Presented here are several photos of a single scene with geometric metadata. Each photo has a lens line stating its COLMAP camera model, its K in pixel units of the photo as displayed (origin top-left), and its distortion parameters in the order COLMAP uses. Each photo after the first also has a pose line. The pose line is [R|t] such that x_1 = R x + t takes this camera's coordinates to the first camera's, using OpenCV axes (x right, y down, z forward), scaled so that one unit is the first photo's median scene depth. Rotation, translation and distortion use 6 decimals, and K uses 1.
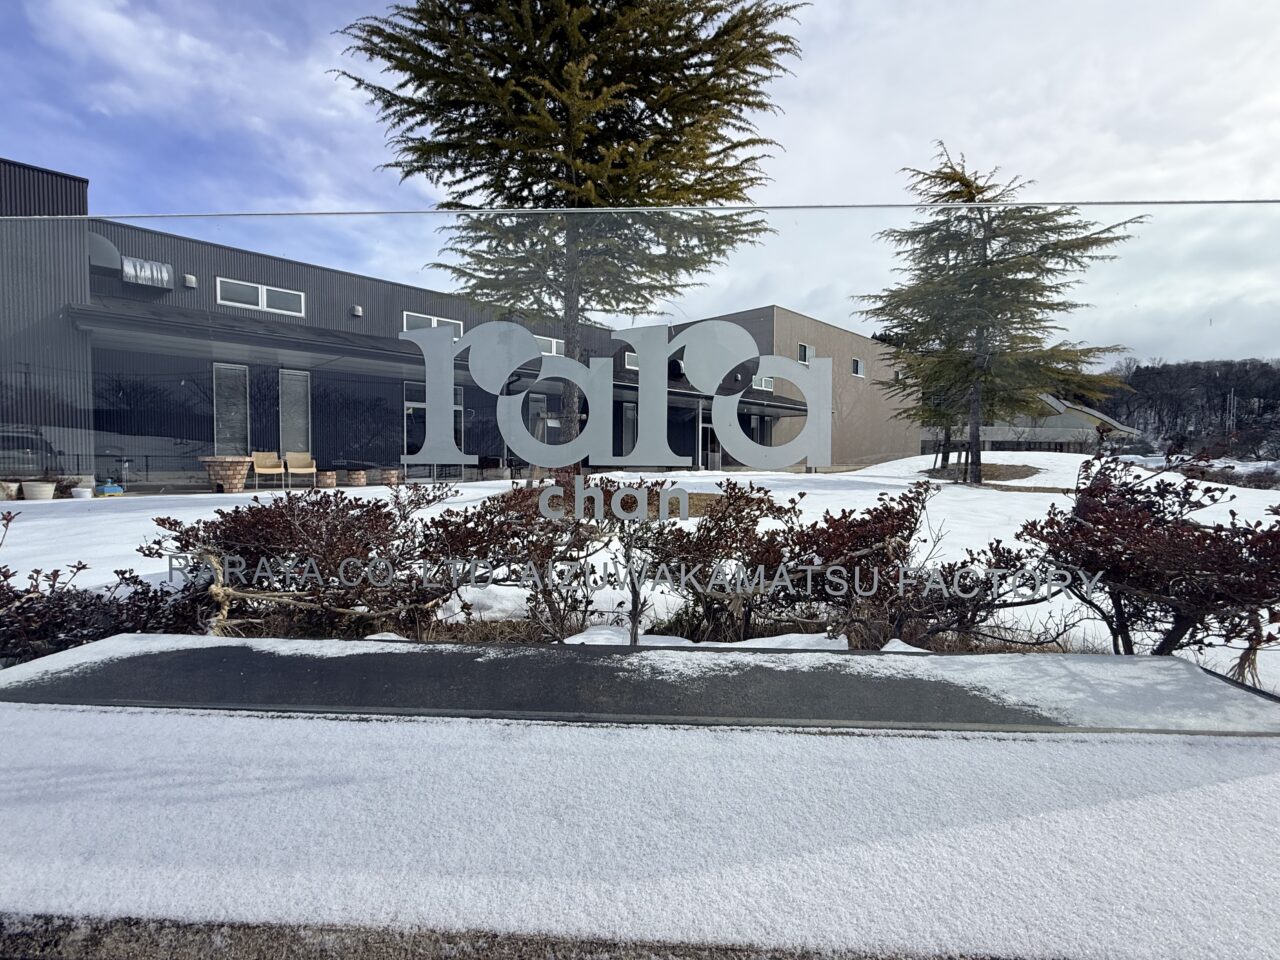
lens RADIAL K [[590.8, 0, 640.0], [0, 590.8, 480.0], [0, 0, 1]] dist [0.000093, 0.000421]
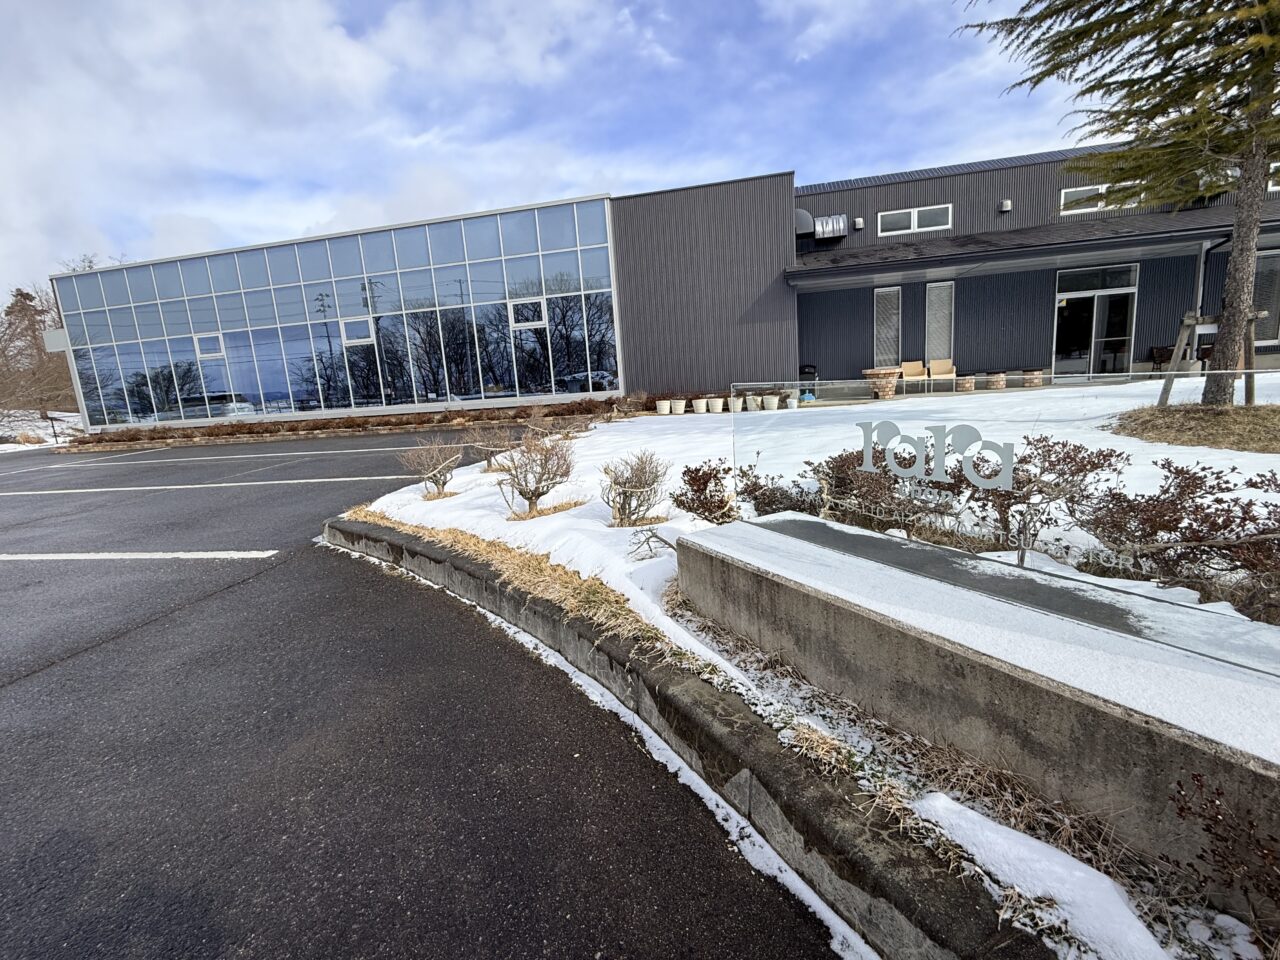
lens RADIAL K [[590.8, 0, 640.0], [0, 590.8, 480.0], [0, 0, 1]] dist [0.000093, 0.000421]
pose [[0.530371, 0.109492, -0.840665, 0.095578], [0.044586, 0.986650, 0.156635, -0.031360], [0.846592, -0.120557, 0.518408, -0.089863]]
